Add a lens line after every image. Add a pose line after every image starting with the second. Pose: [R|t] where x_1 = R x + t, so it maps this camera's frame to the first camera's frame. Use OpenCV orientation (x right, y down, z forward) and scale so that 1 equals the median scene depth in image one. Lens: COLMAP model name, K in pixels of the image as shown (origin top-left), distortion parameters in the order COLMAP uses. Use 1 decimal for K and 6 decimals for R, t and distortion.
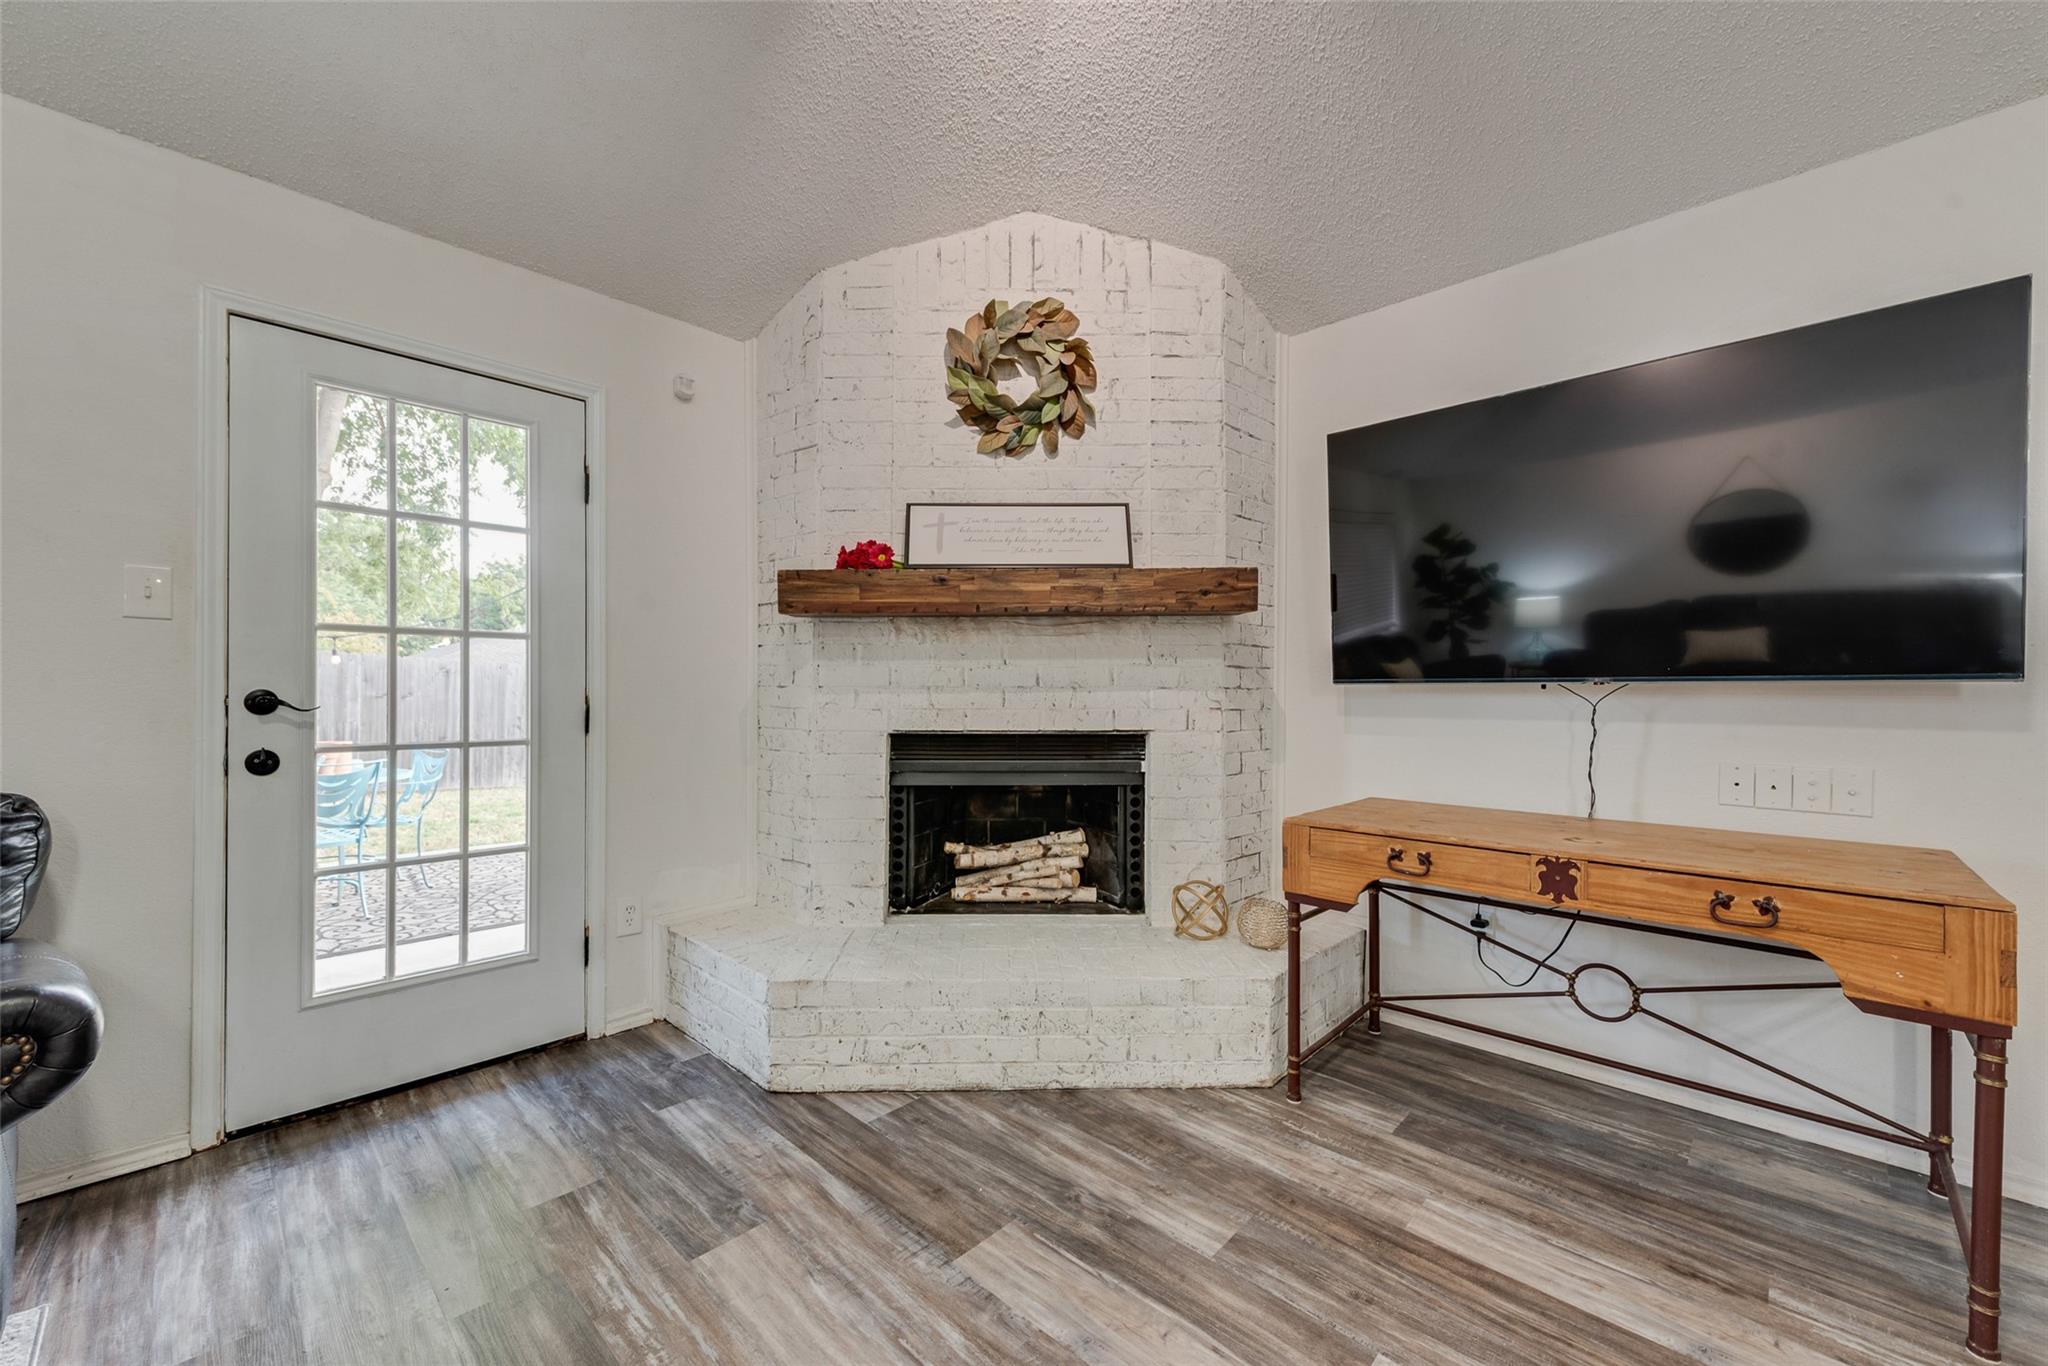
lens RADIAL K [[801.0, 0, 1014.0], [0, 801.0, 691.4], [0, 0, 1]] dist [0.008080, -0.002037]
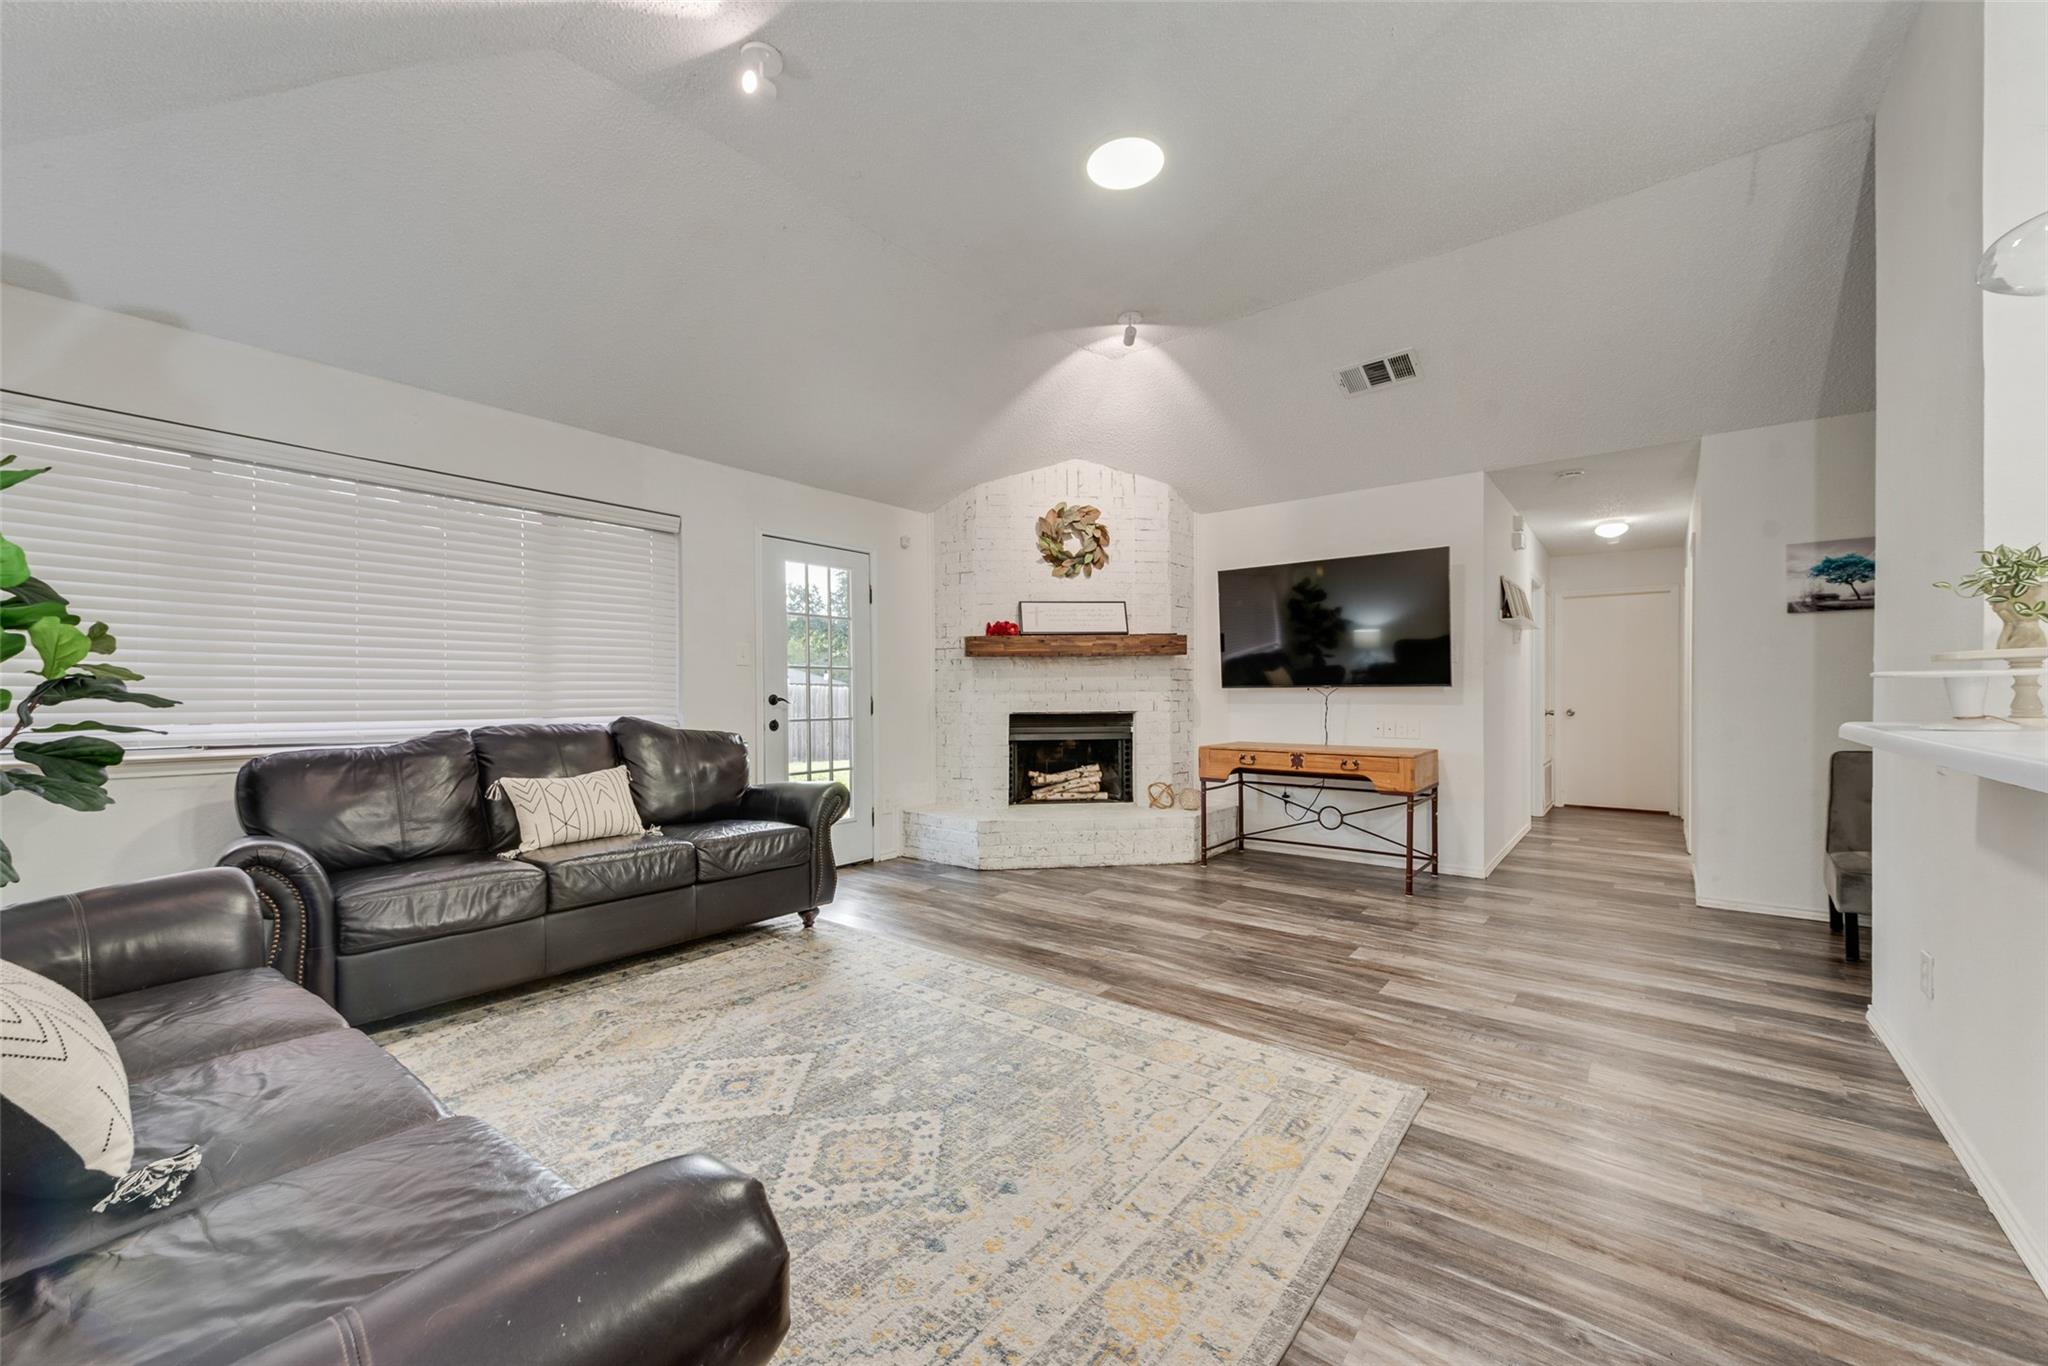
lens RADIAL K [[801.0, 0, 1018.9], [0, 801.0, 691.0], [0, 0, 1]] dist [0.008080, -0.002037]
pose [[0.995213, -0.006990, 0.097475, -0.336725], [0.007215, 0.999972, -0.001954, -0.001478], [-0.097459, 0.002648, 0.995236, -1.040581]]
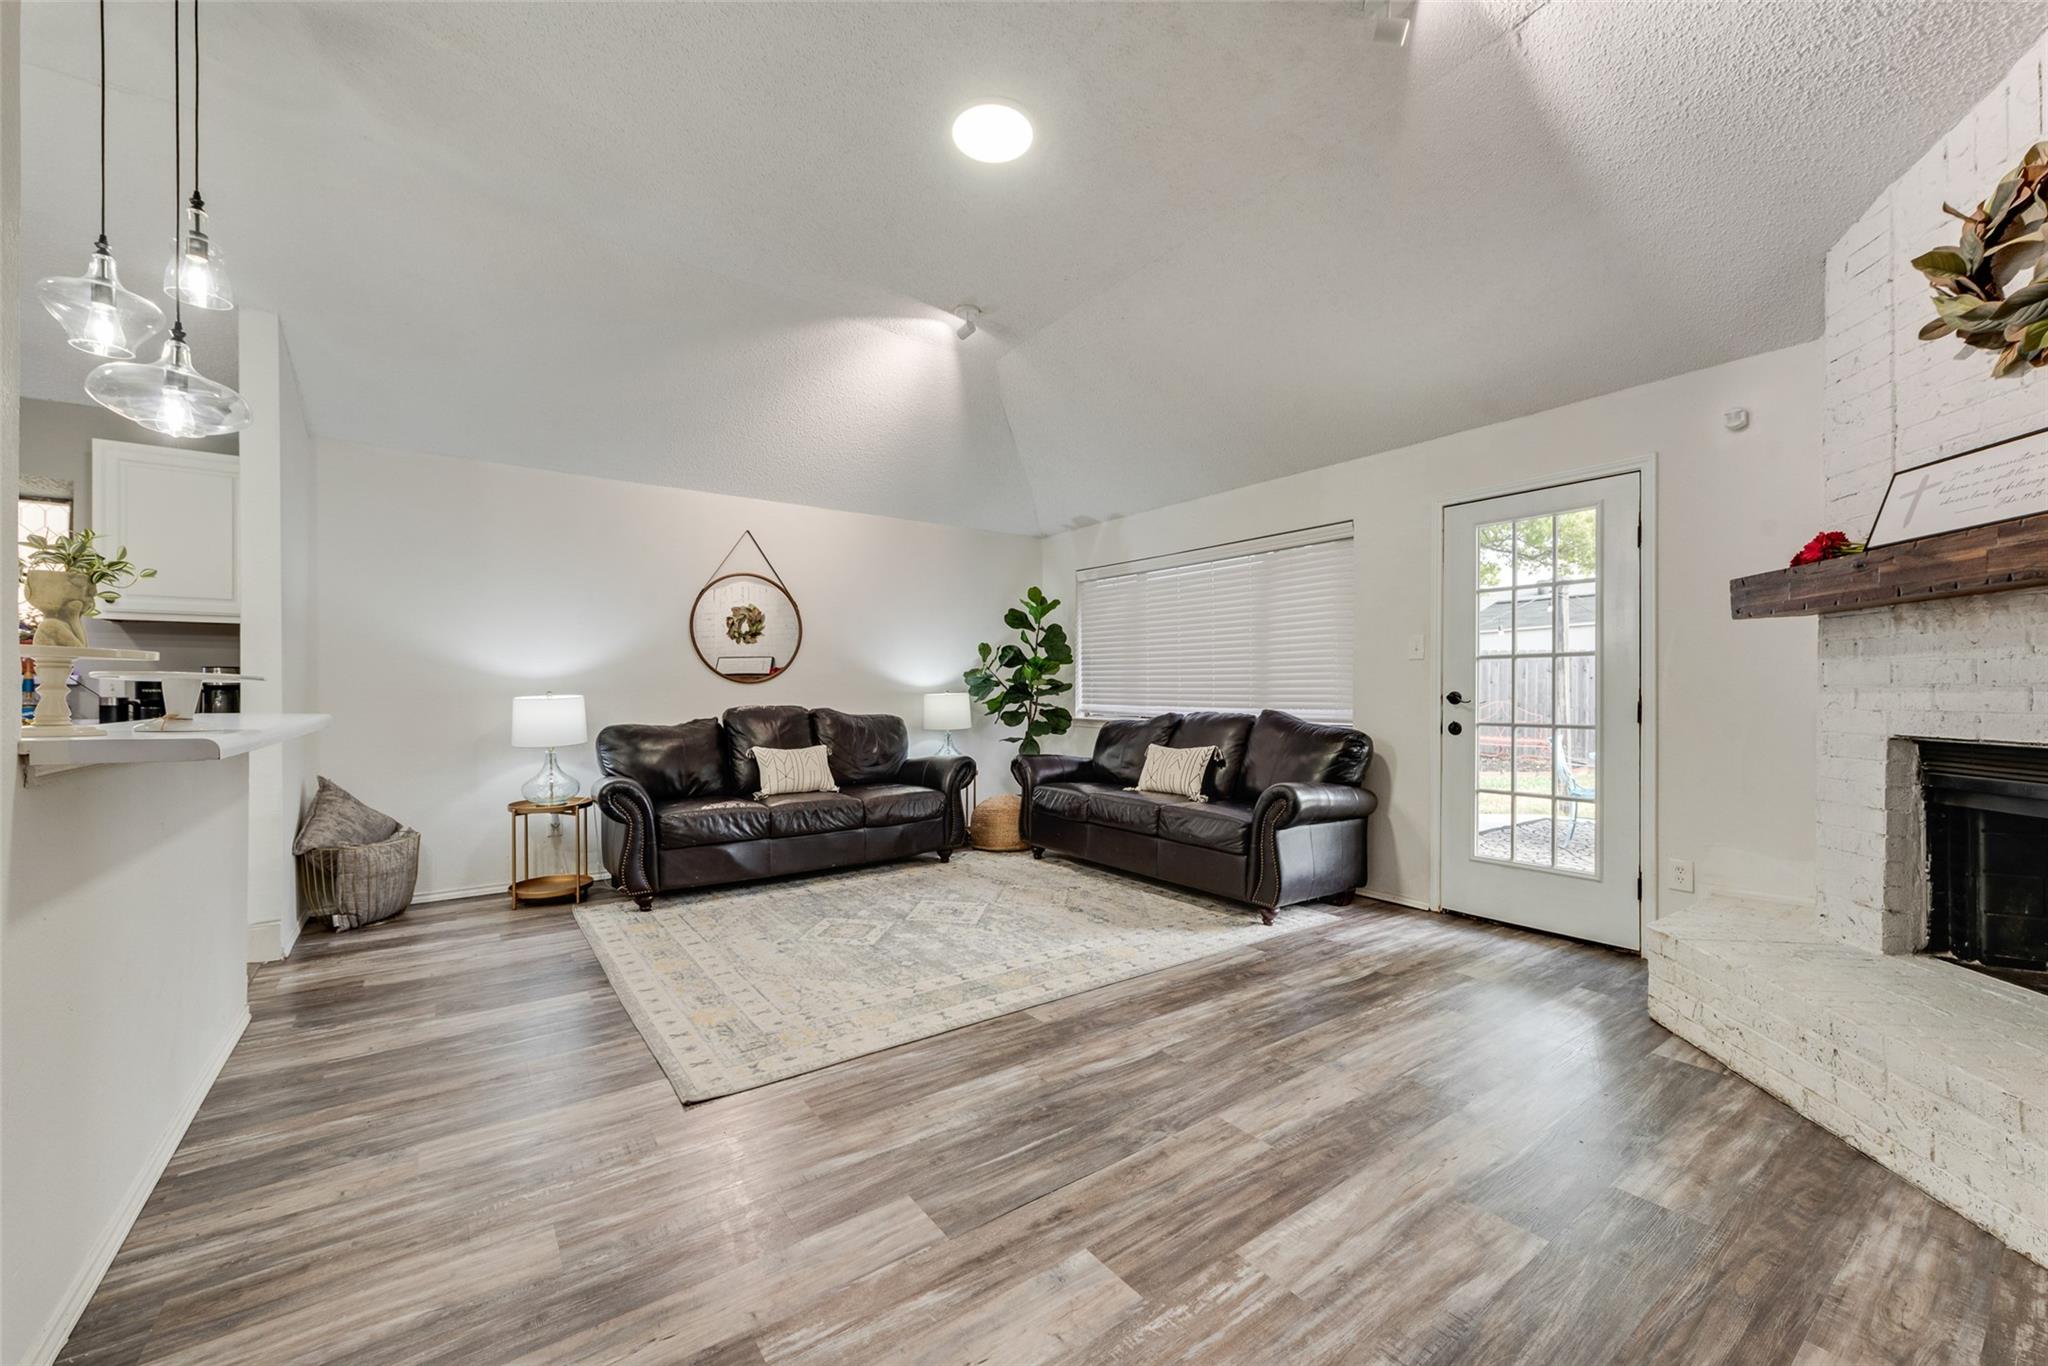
lens RADIAL K [[801.0, 0, 1011.0], [0, 801.0, 685.5], [0, 0, 1]] dist [0.008080, -0.002037]
pose [[-0.184549, -0.011545, -0.982756, 0.900426], [-0.000313, 0.999932, -0.011688, 0.005308], [0.982823, -0.001850, -0.184540, 0.220598]]
